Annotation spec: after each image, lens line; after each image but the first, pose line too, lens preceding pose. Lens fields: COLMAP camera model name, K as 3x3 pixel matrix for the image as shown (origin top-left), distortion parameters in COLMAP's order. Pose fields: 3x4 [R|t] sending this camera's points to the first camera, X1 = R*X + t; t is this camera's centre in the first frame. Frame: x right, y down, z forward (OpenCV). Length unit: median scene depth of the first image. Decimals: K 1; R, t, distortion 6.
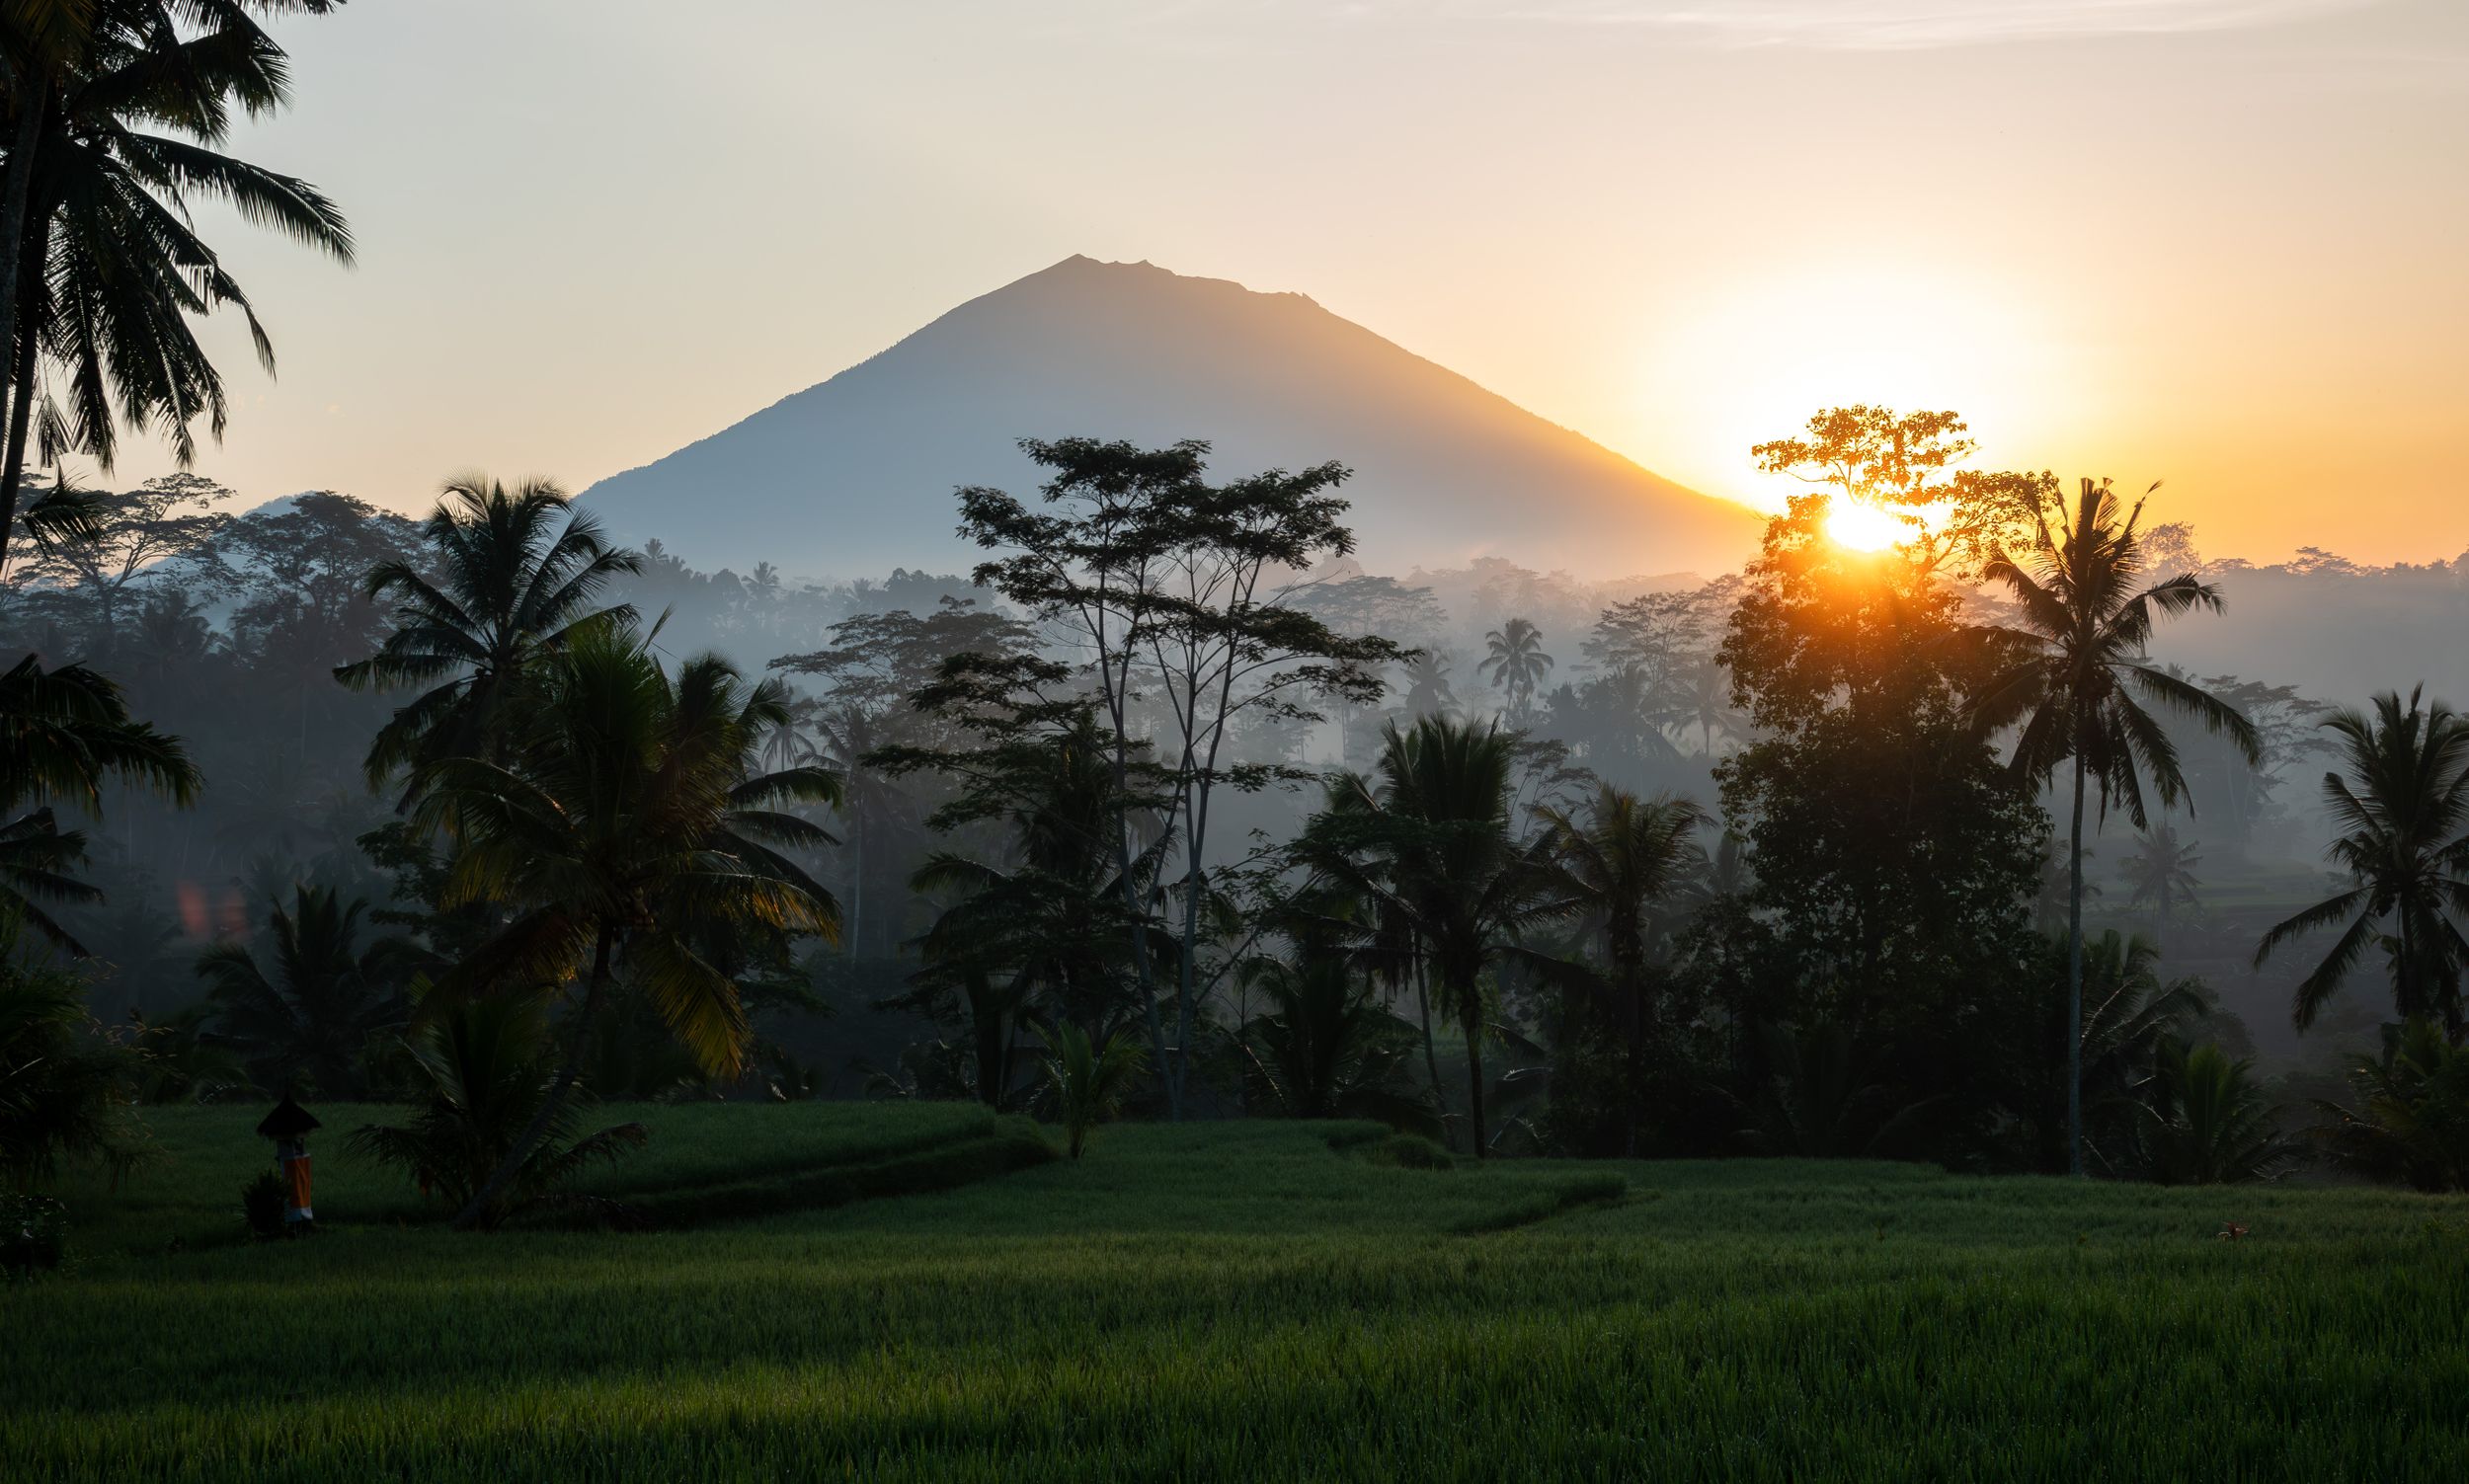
lens RADIAL K [[4368.4, 0, 1222.7], [0, 4368.4, 737.9], [0, 0, 1]] dist [0.005813, 0.000000]
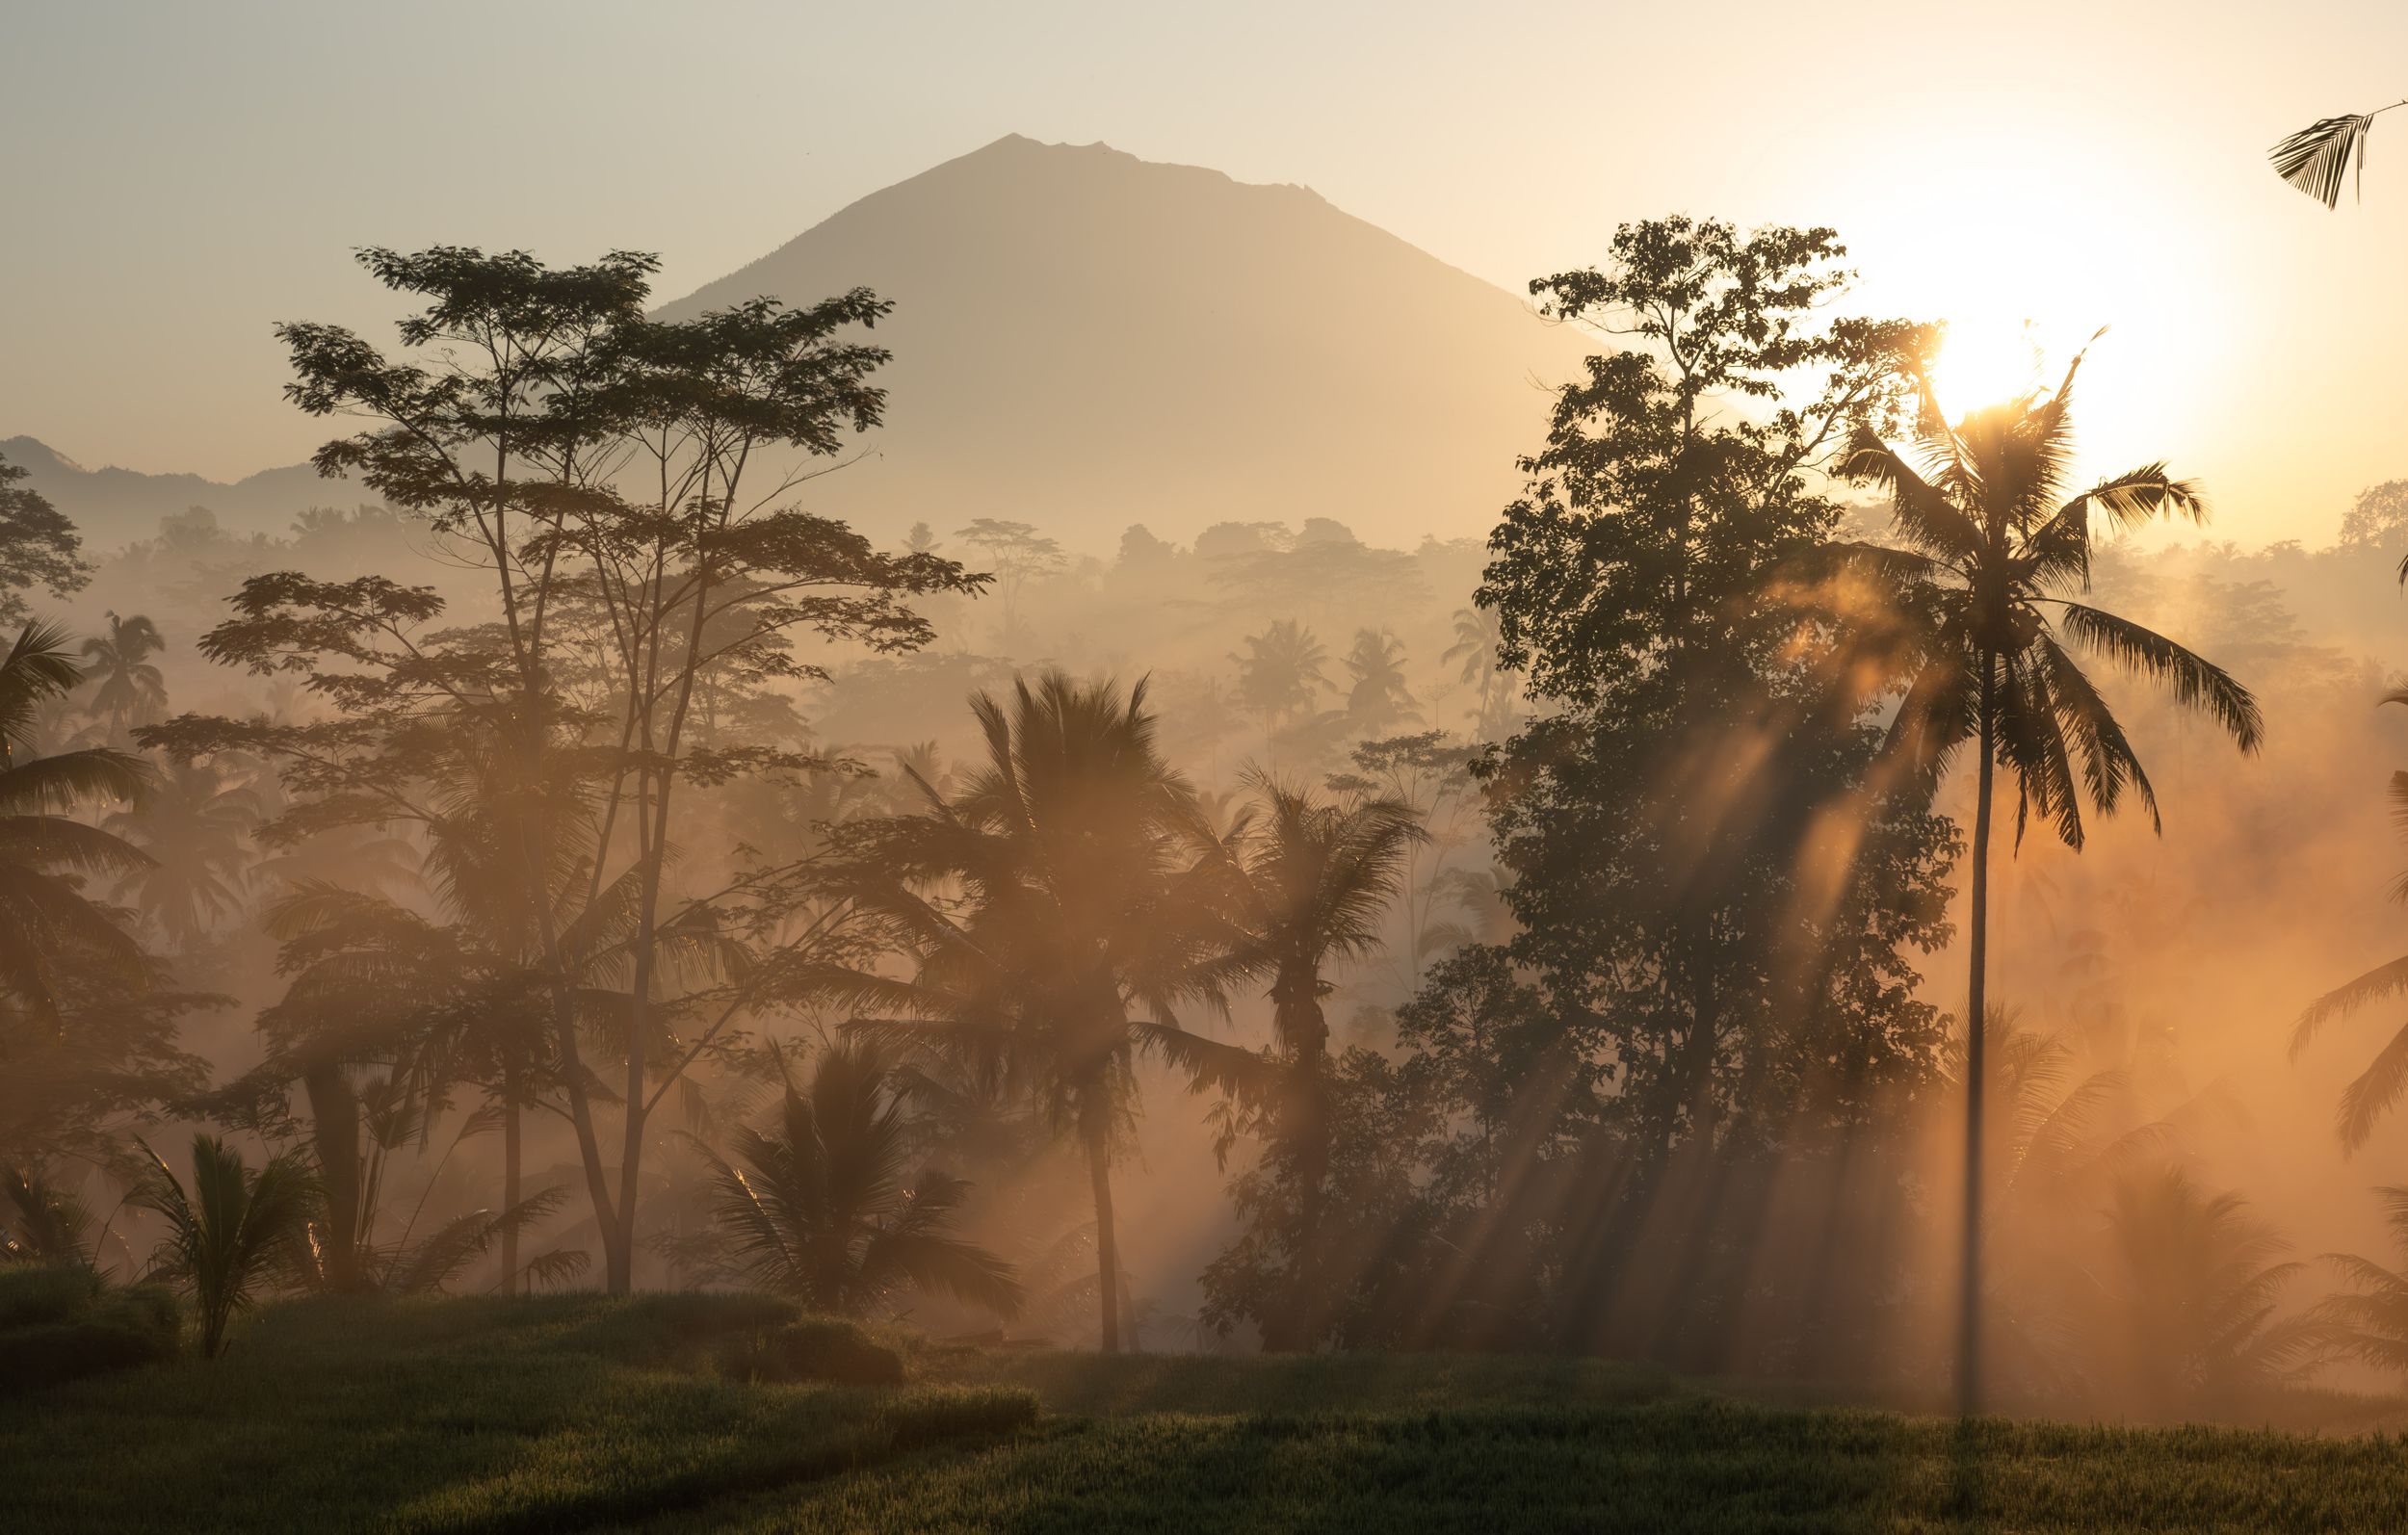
lens RADIAL K [[5659.1, 0, 1212.2], [0, 5659.1, 772.1], [0, 0, 1]] dist [-0.011511, 0.000000]
pose [[0.999990, 0.003785, 0.002446, 0.076106], [-0.003790, 0.999991, 0.001975, 0.007977], [-0.002439, -0.001985, 0.999995, 0.140340]]
